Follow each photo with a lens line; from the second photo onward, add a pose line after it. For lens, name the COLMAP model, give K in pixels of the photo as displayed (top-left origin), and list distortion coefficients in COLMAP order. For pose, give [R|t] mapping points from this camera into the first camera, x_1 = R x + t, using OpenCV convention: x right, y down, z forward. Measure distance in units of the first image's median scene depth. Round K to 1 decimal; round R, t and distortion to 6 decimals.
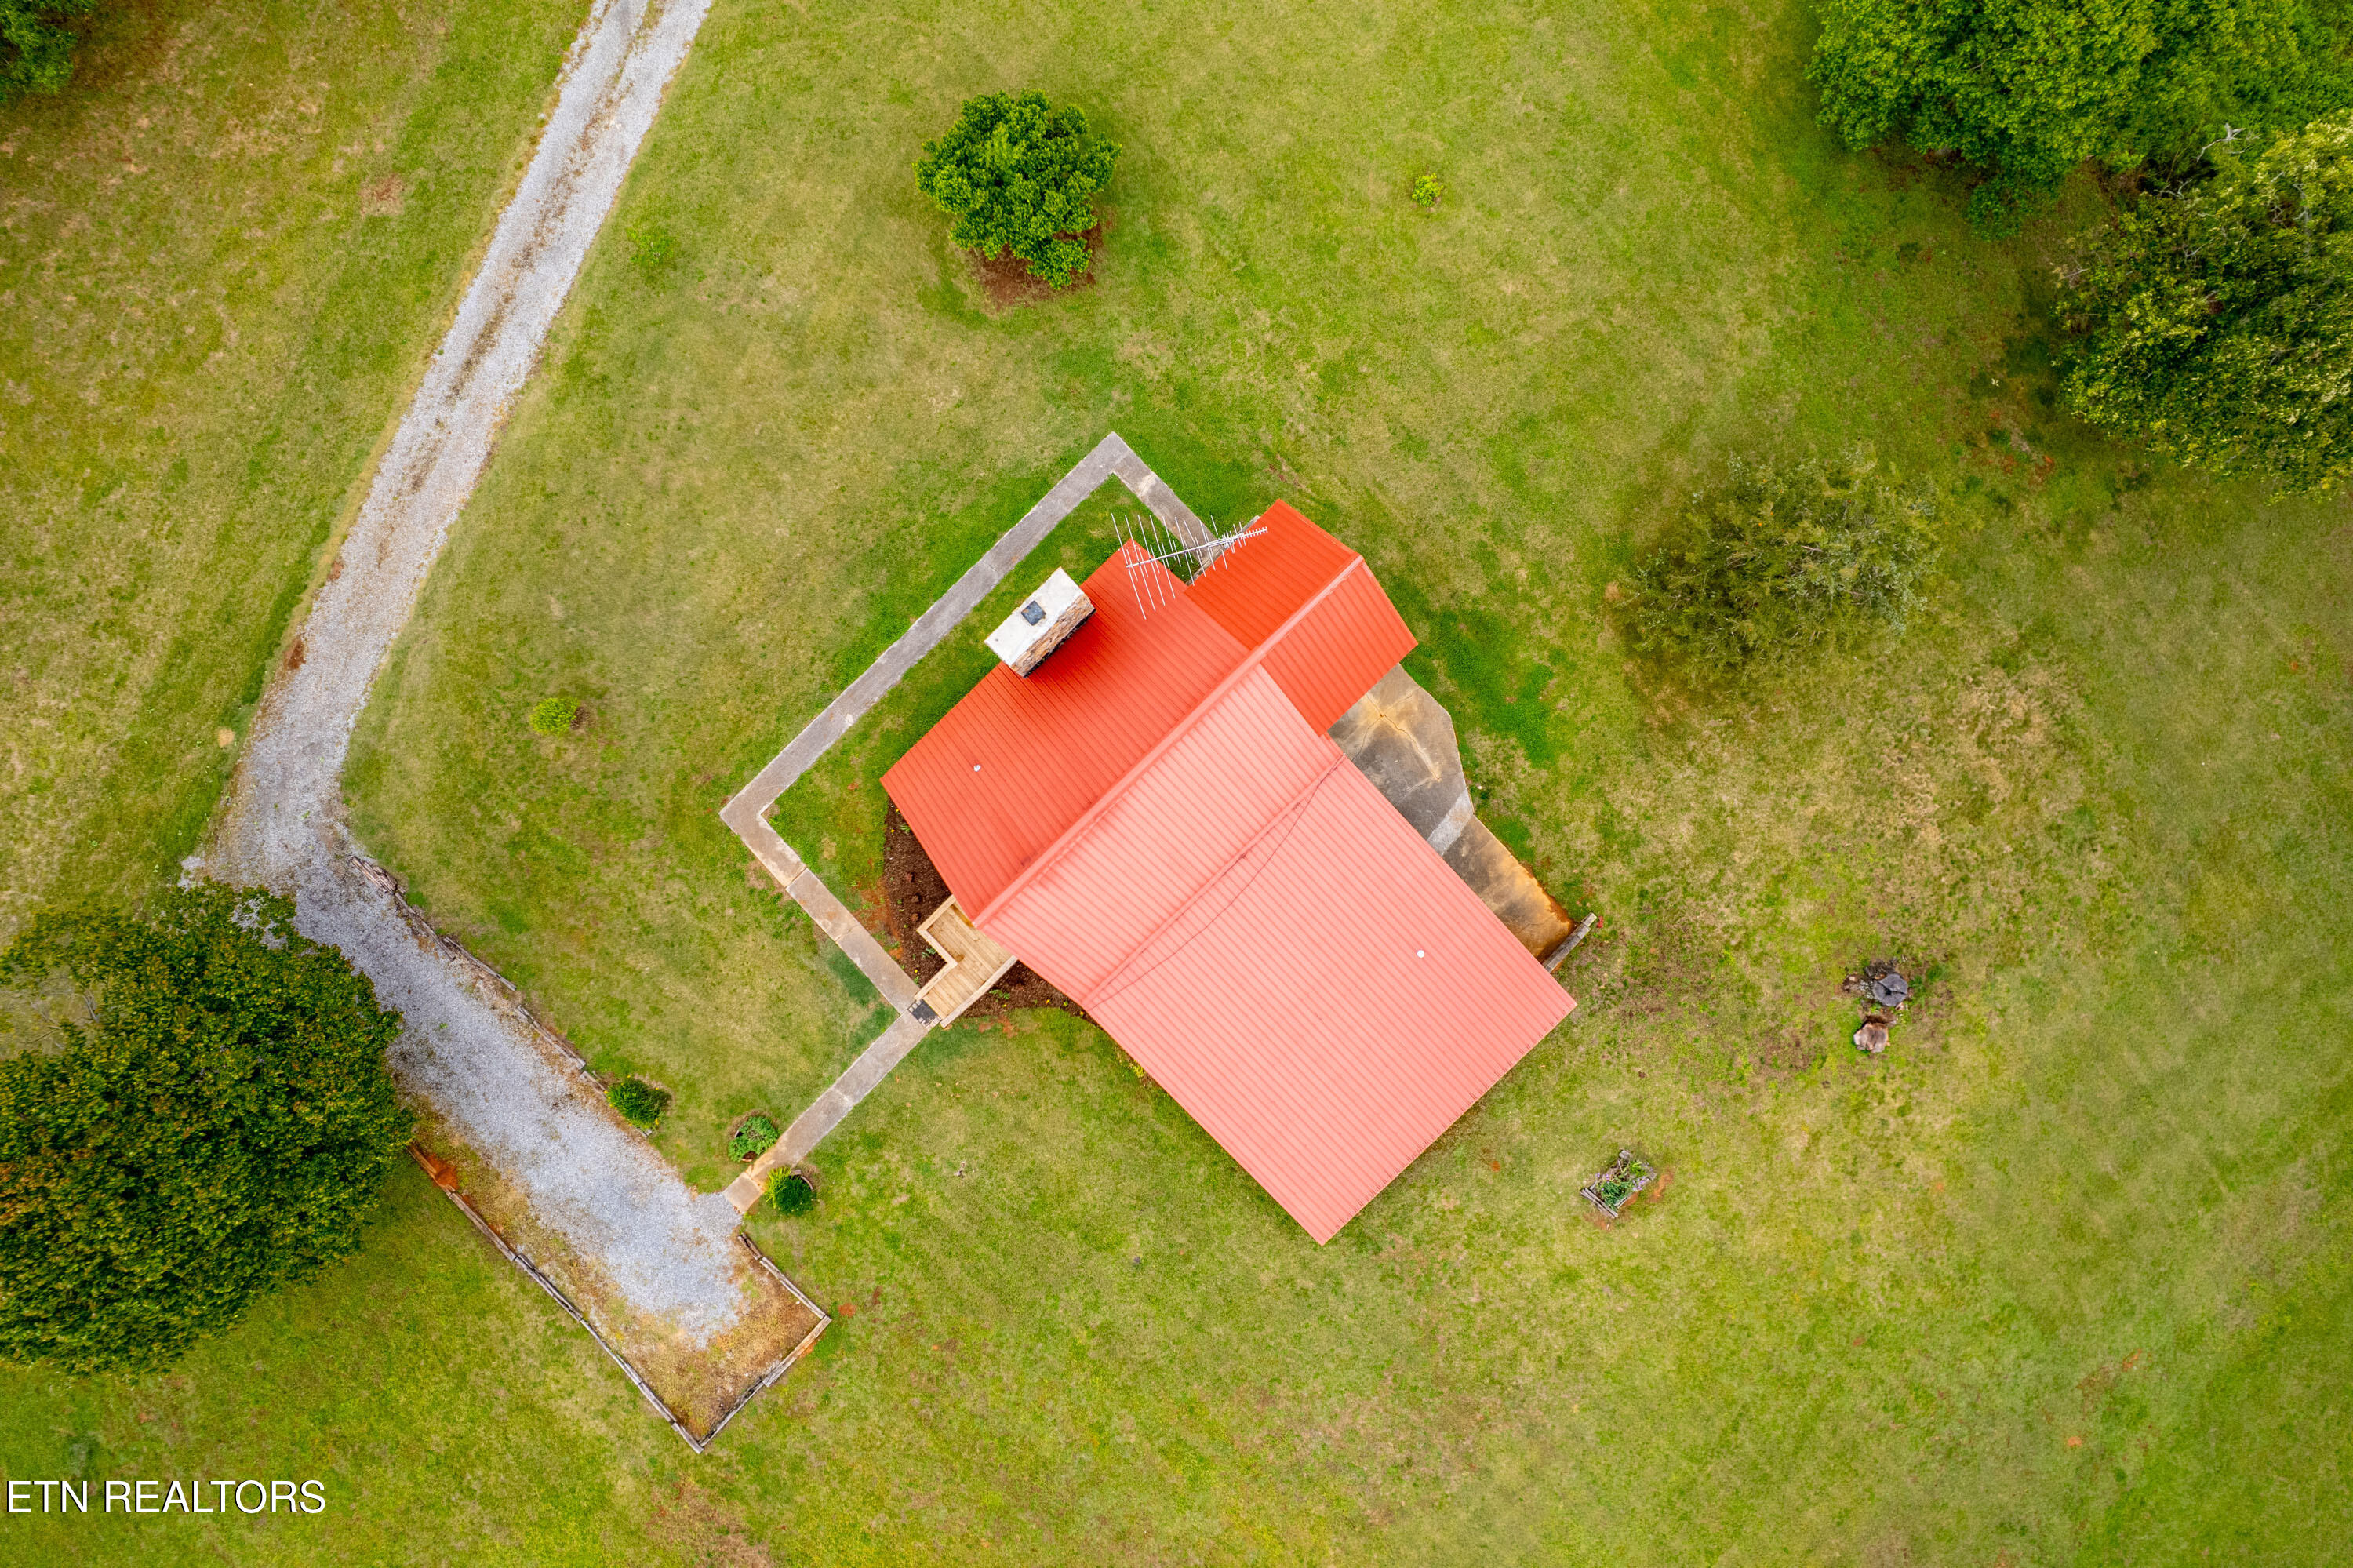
lens RADIAL K [[1493.7, 0, 1173.9], [0, 1493.7, 787.8], [0, 0, 1]] dist [-0.041943, 0.008228]
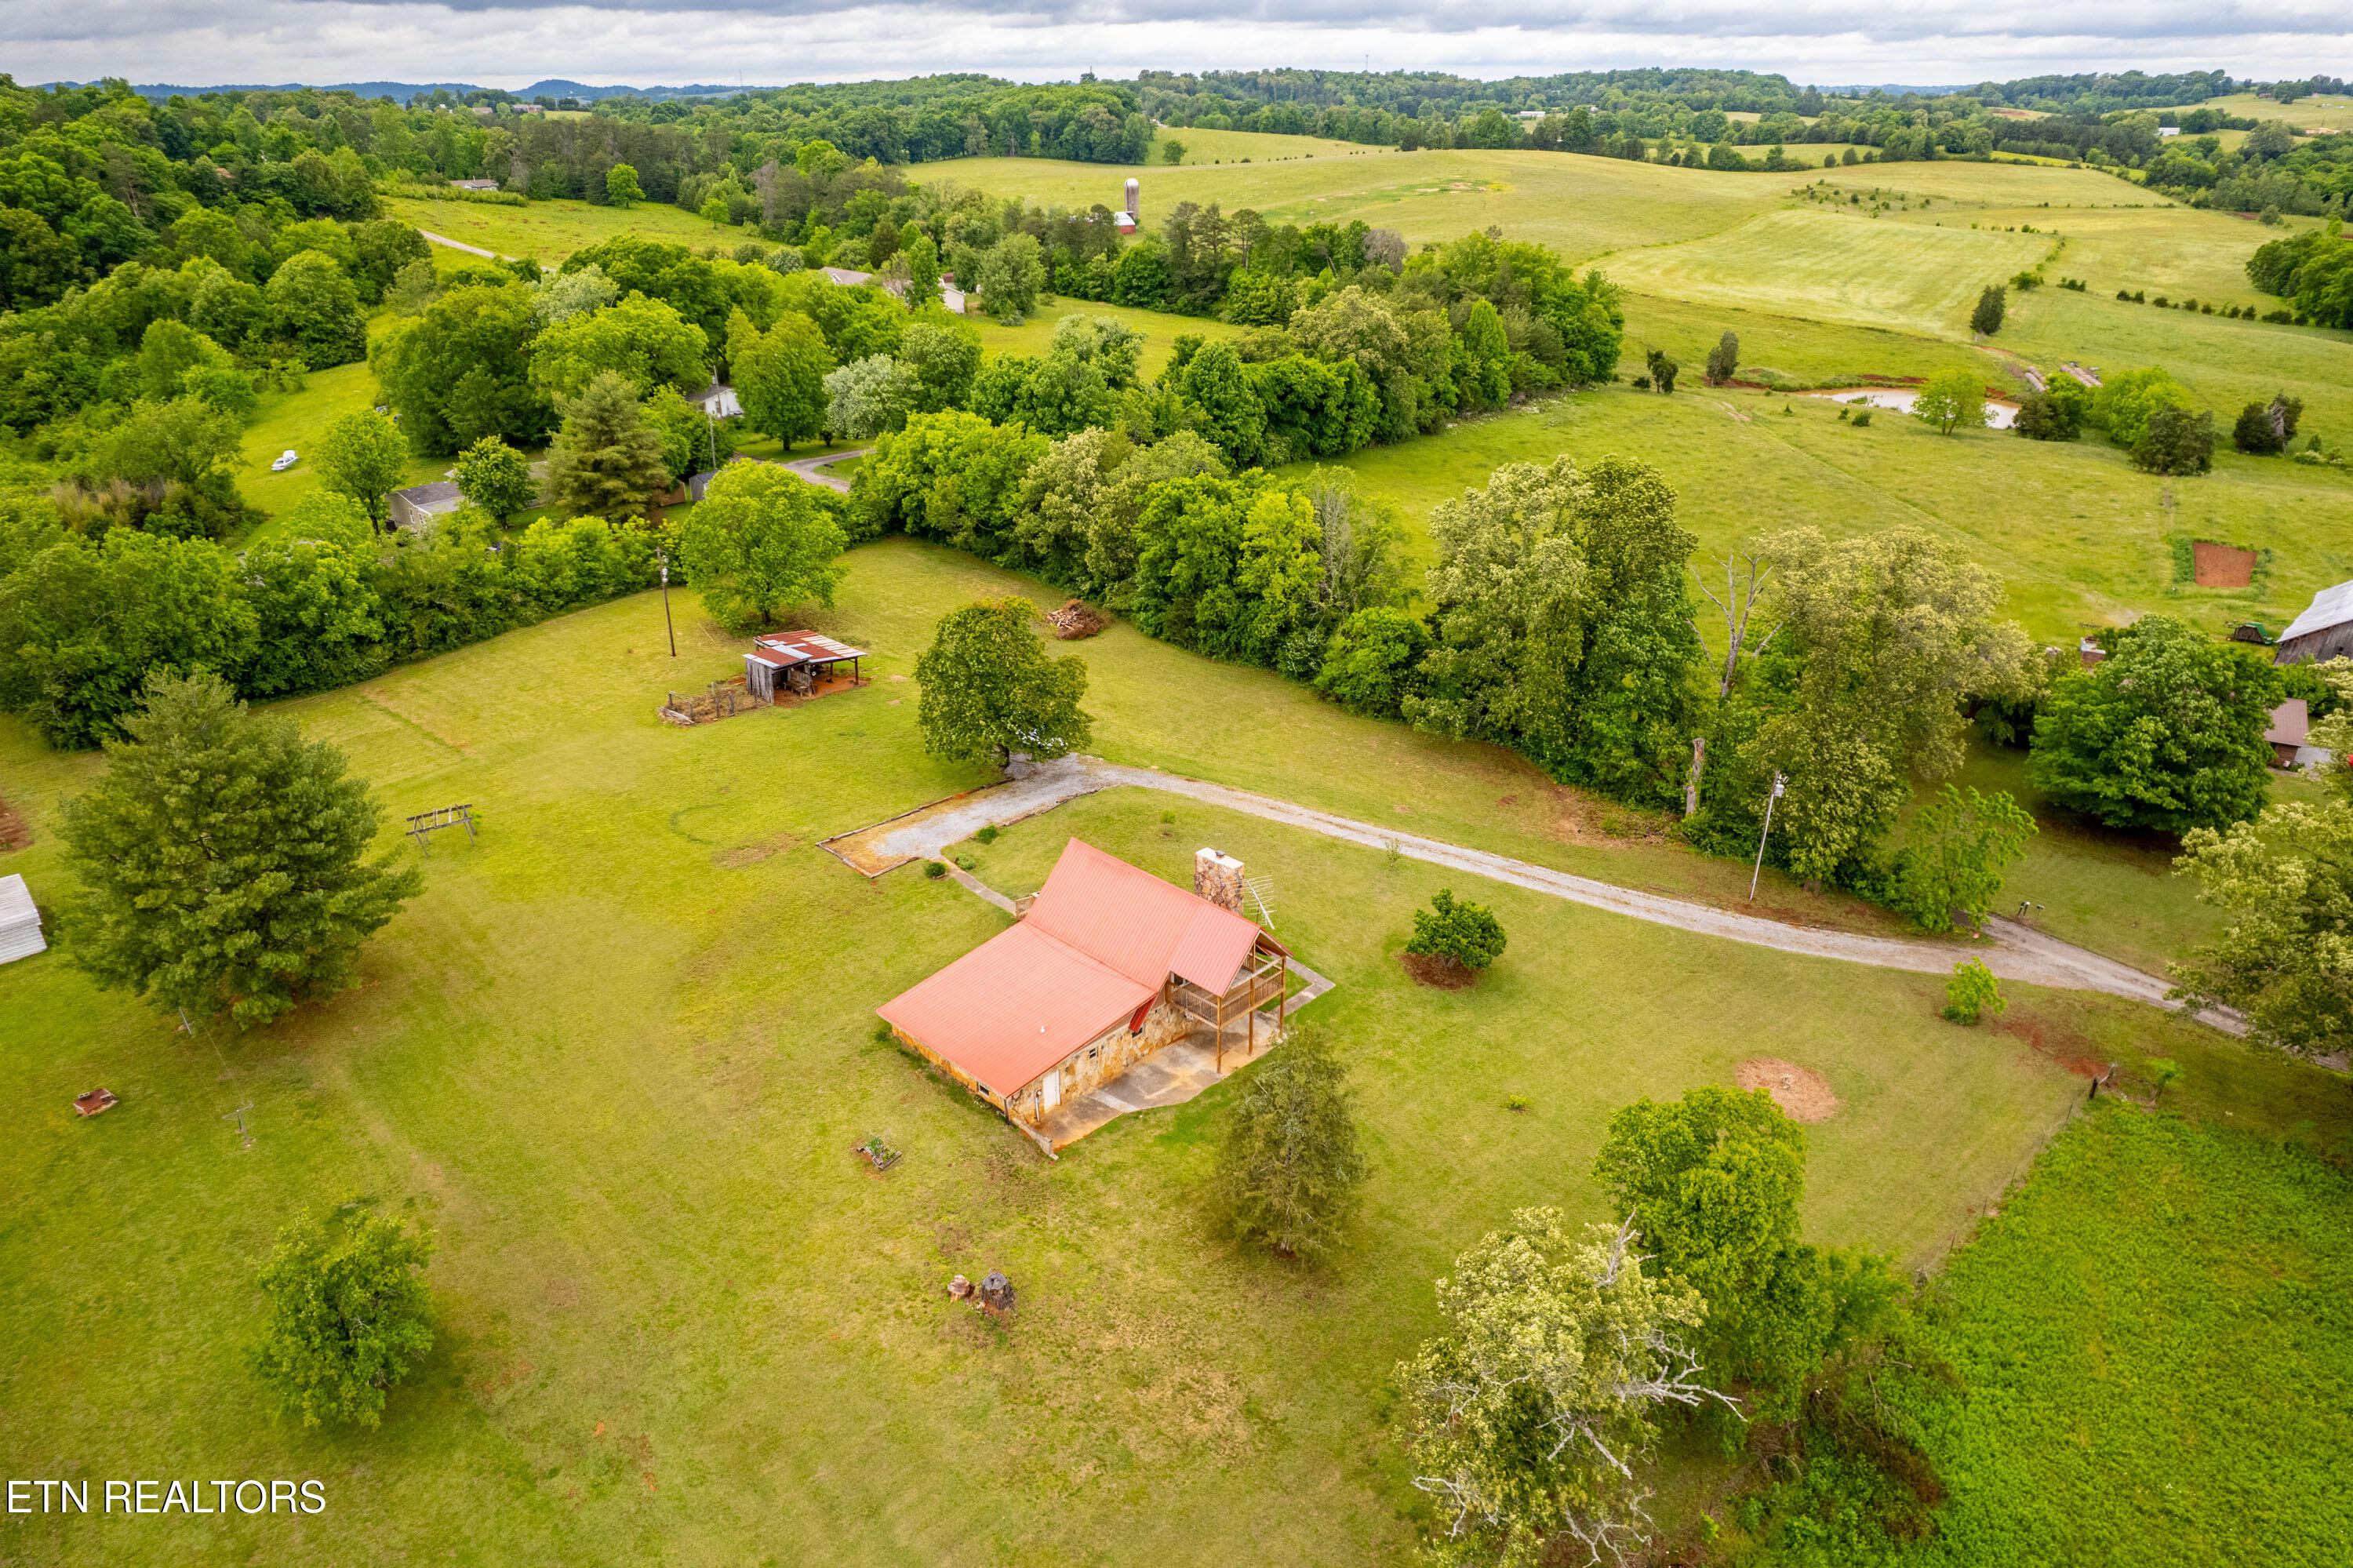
lens RADIAL K [[1493.7, 0, 1175.3], [0, 1493.7, 787.7], [0, 0, 1]] dist [-0.041943, 0.008228]
pose [[0.036107, 0.439026, -0.897748, 1.466264], [-0.999343, 0.012937, -0.033867, 0.012161], [-0.003255, 0.898381, 0.439205, 0.002151]]
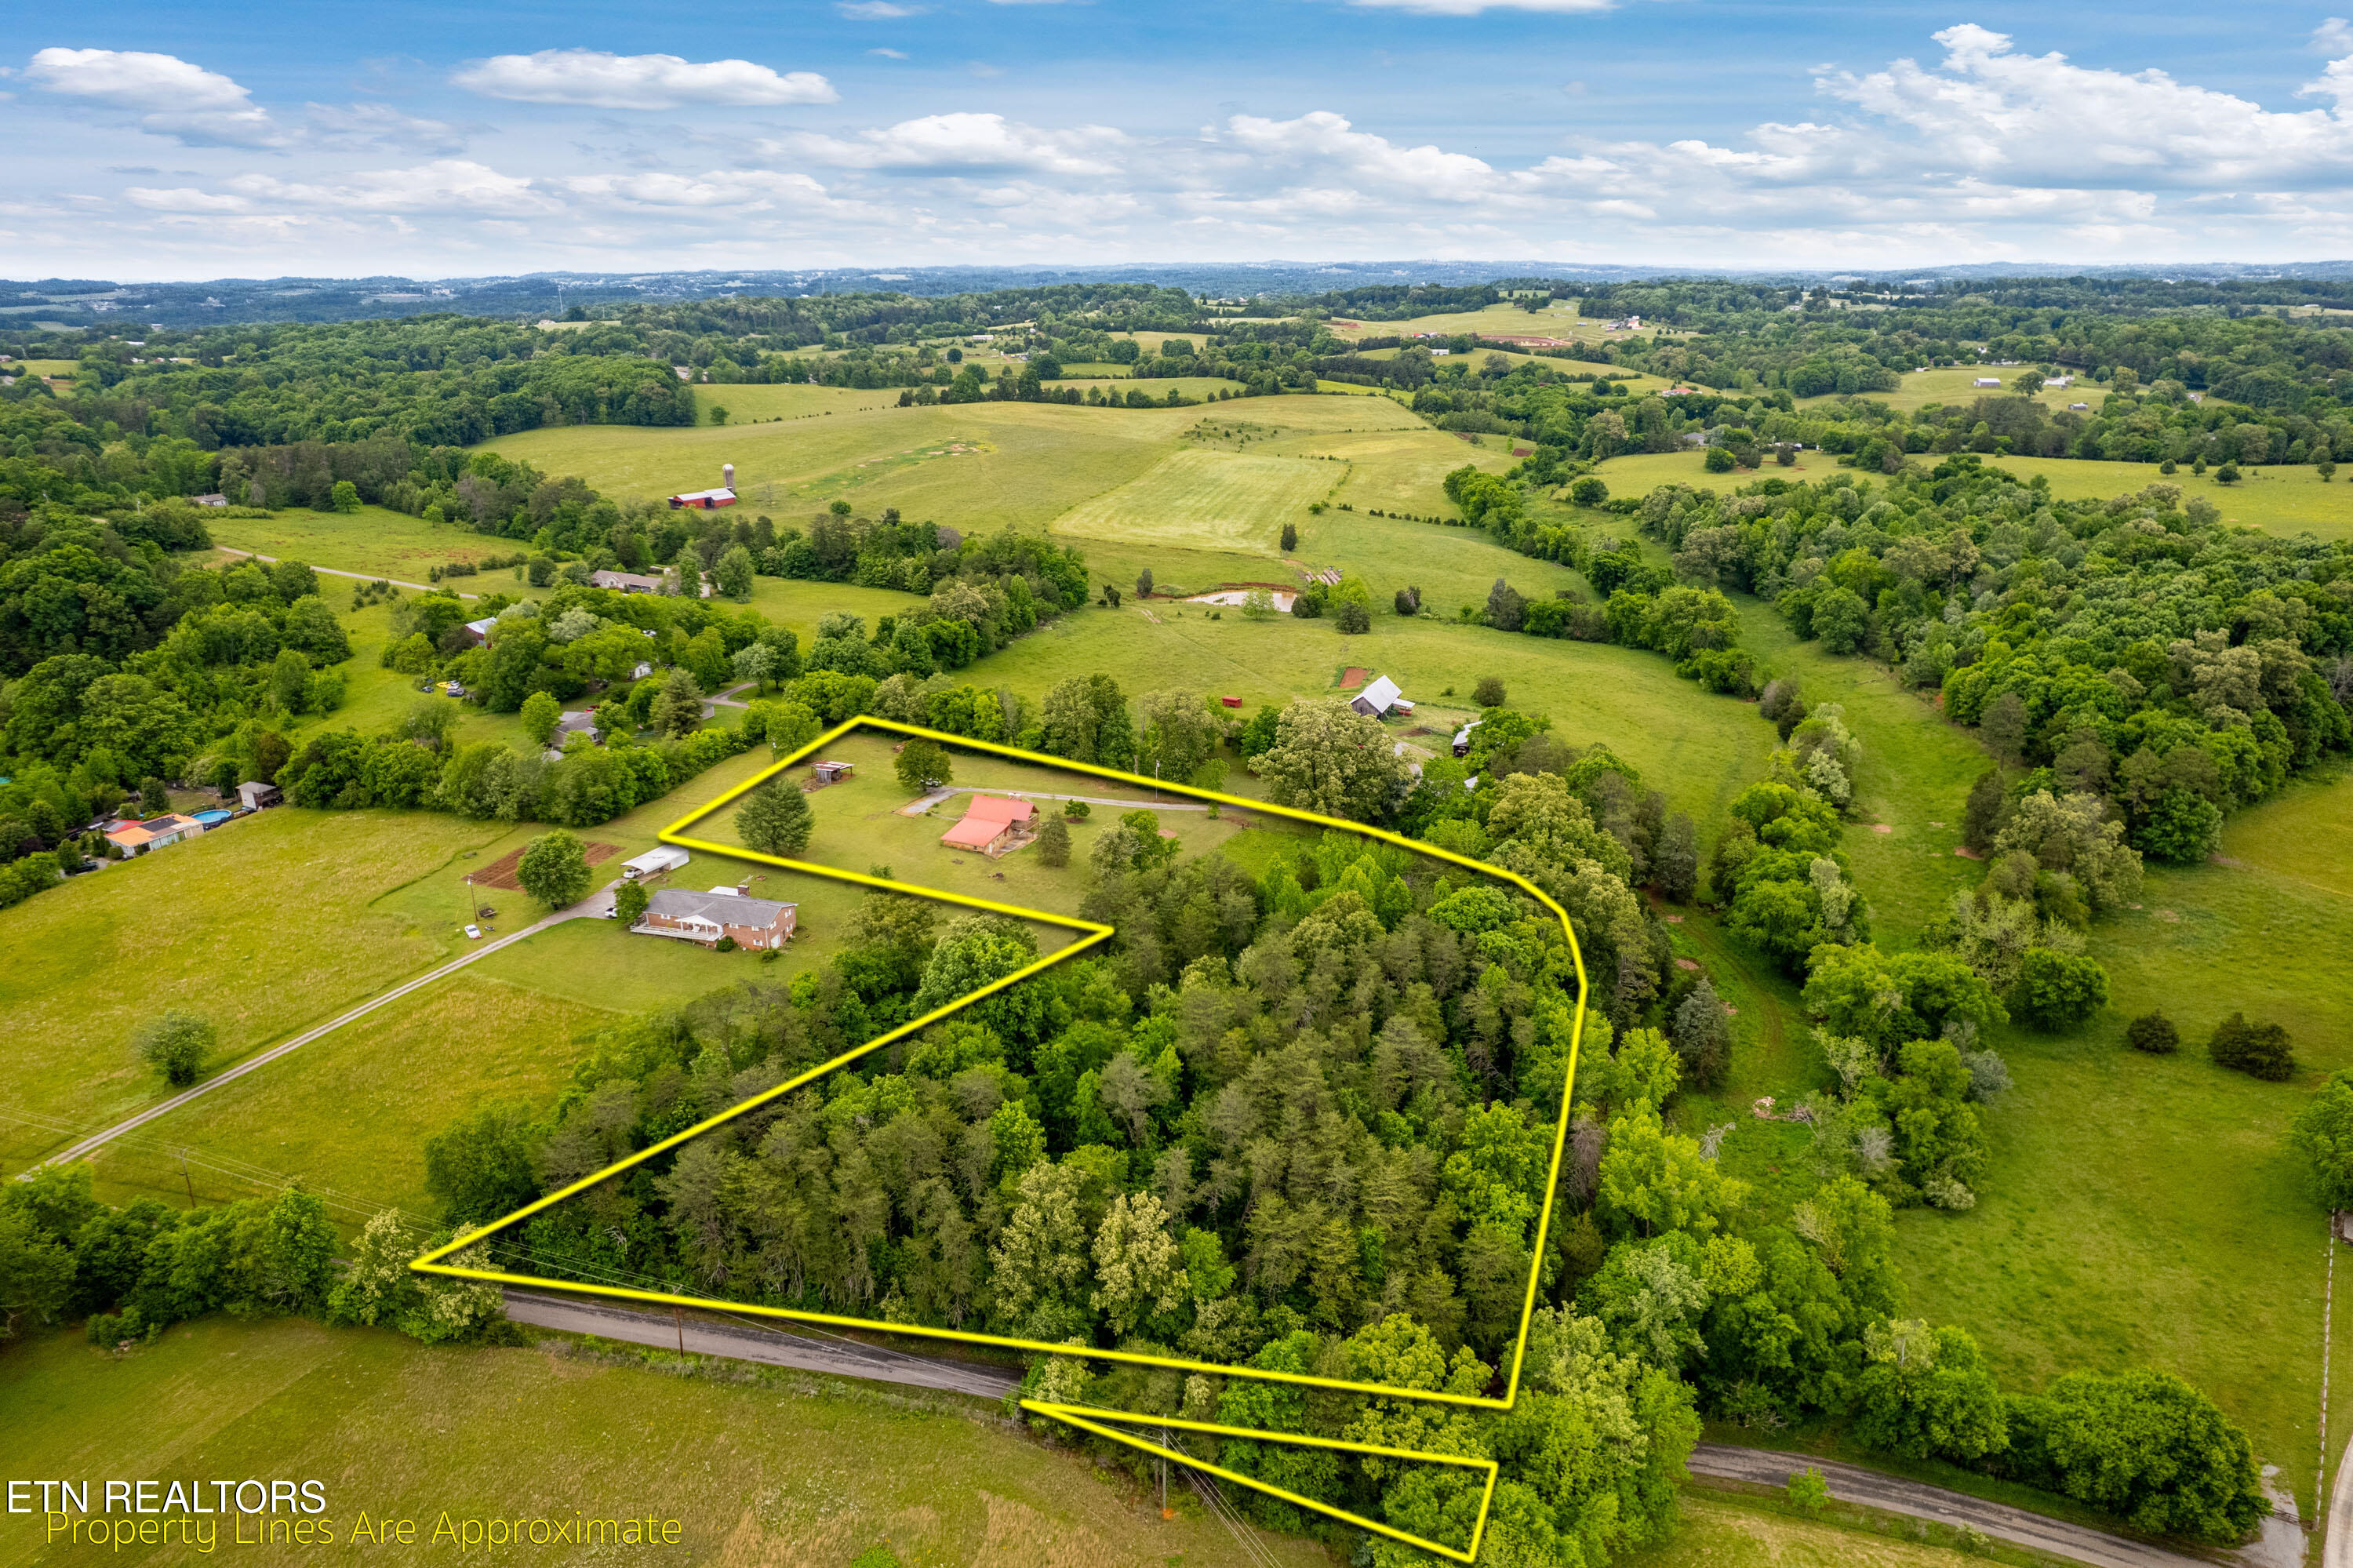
lens RADIAL K [[1493.7, 0, 1174.1], [0, 1493.7, 783.9], [0, 0, 1]] dist [-0.041943, 0.008228]
pose [[0.375524, 0.317155, -0.870858, 6.084857], [-0.926811, 0.126697, -0.353510, 1.630100], [-0.001782, 0.939873, 0.341520, -1.506117]]
